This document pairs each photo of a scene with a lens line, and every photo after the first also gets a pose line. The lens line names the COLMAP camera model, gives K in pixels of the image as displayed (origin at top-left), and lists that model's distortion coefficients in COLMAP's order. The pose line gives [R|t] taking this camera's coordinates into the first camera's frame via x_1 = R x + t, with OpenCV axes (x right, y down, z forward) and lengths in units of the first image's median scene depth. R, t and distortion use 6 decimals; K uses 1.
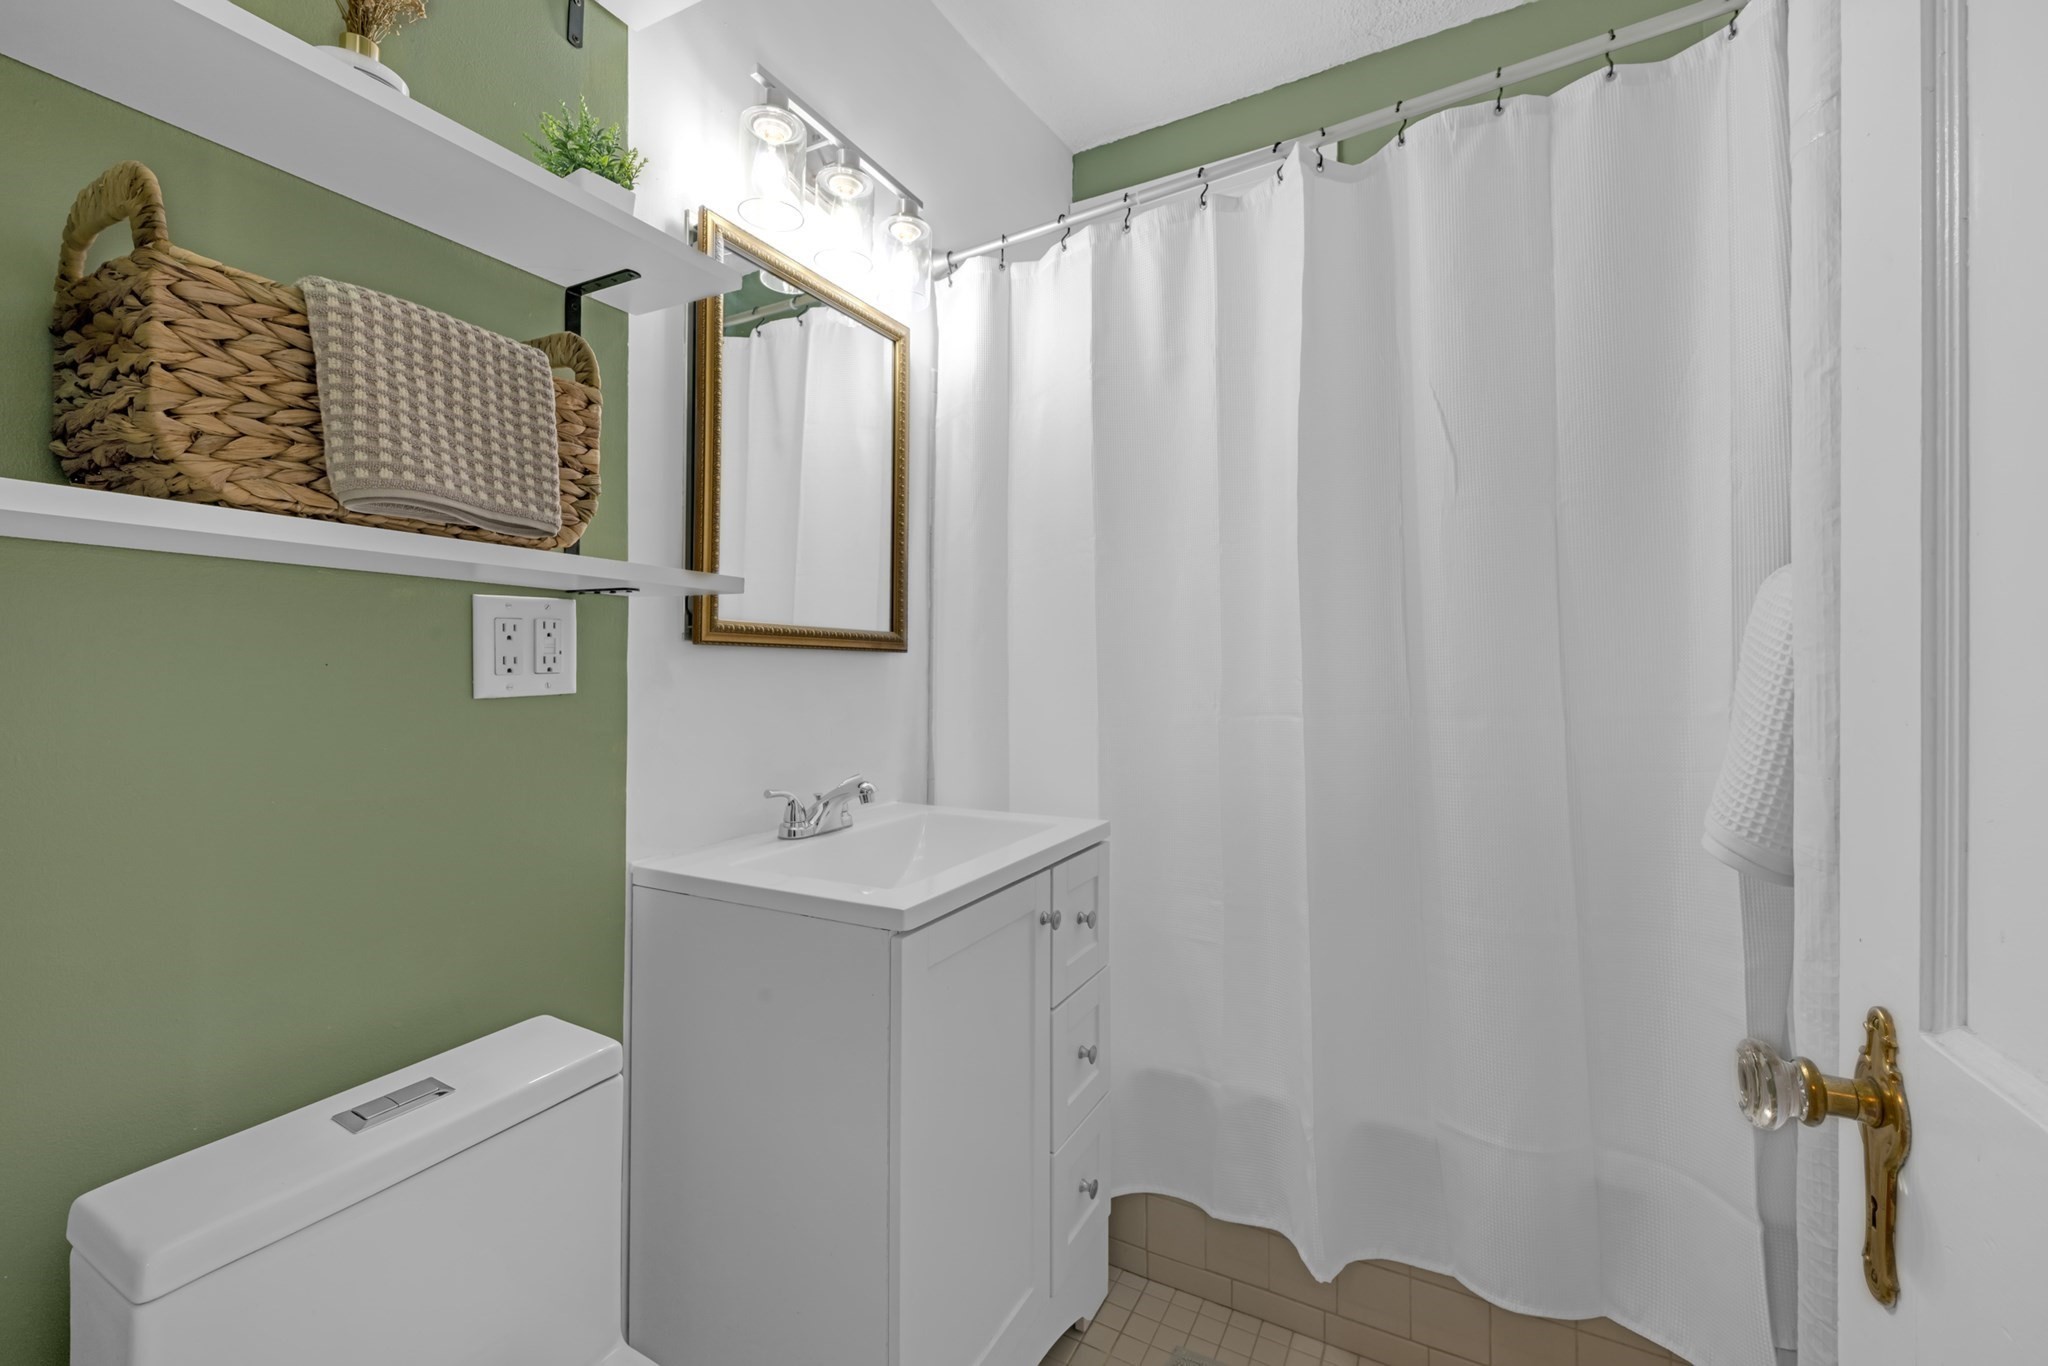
lens RADIAL K [[833.9, 0, 1009.2], [0, 833.9, 670.8], [0, 0, 1]] dist [-0.000241, -0.000074]
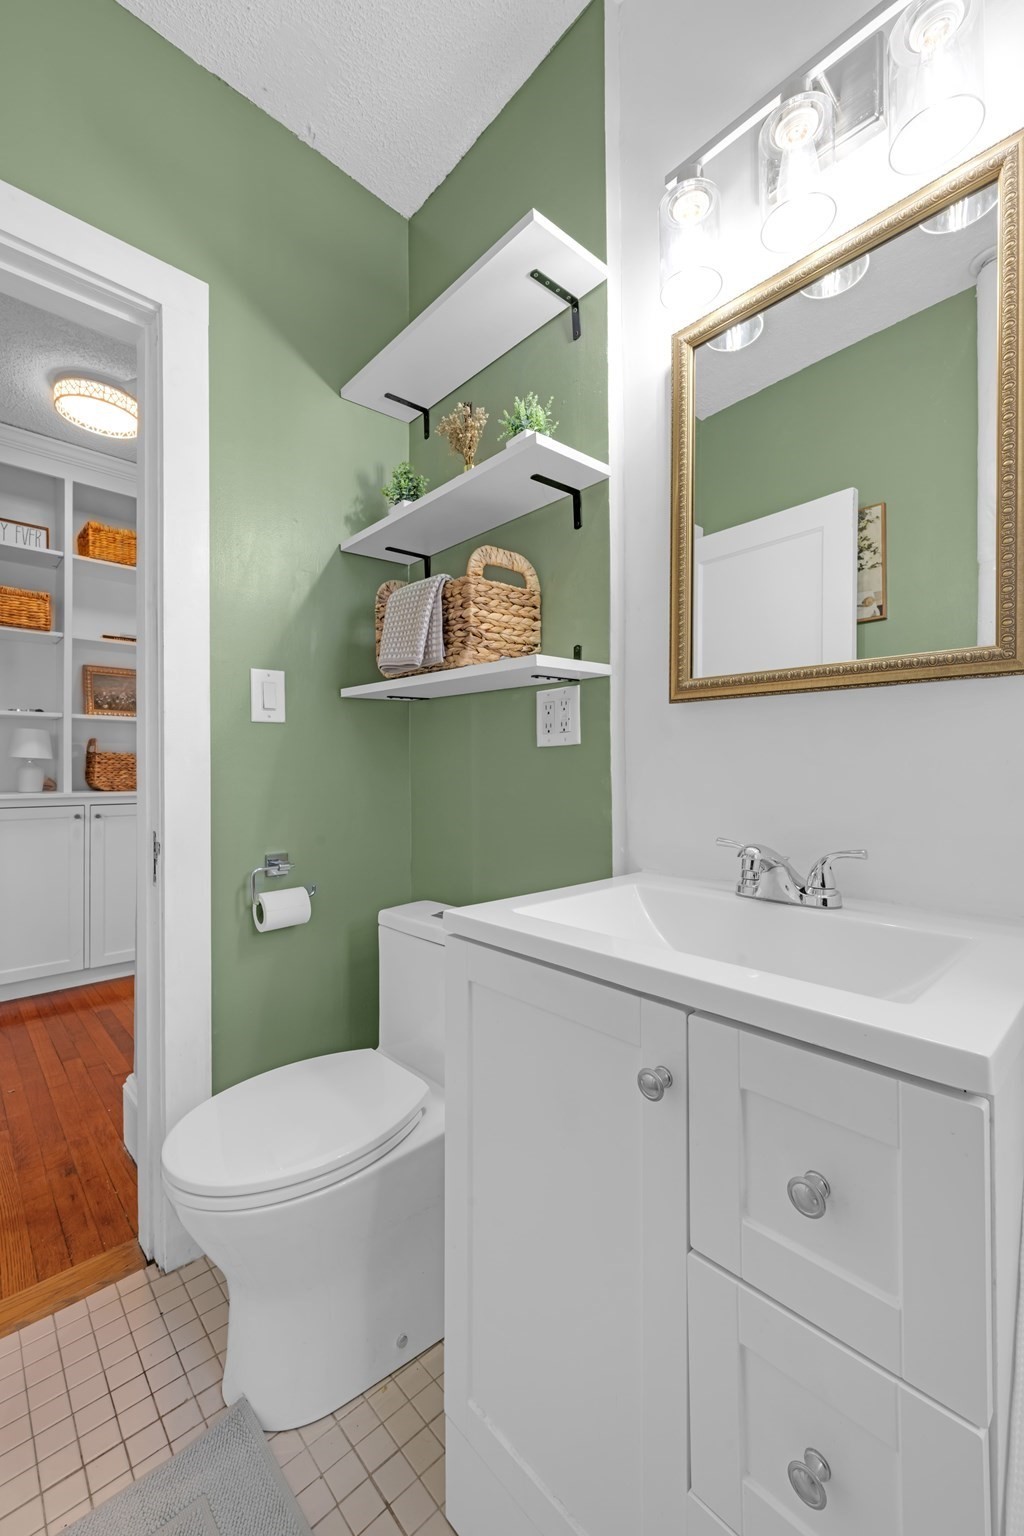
lens RADIAL K [[635.1, 0, 508.0], [0, 635.1, 759.1], [0, 0, 1]] dist [-0.001675, -0.000188]
pose [[-0.322925, -0.017067, -0.946271, 0.657267], [-0.004955, 0.999854, -0.016343, 0.075812], [0.946412, -0.000589, -0.322963, 1.268389]]
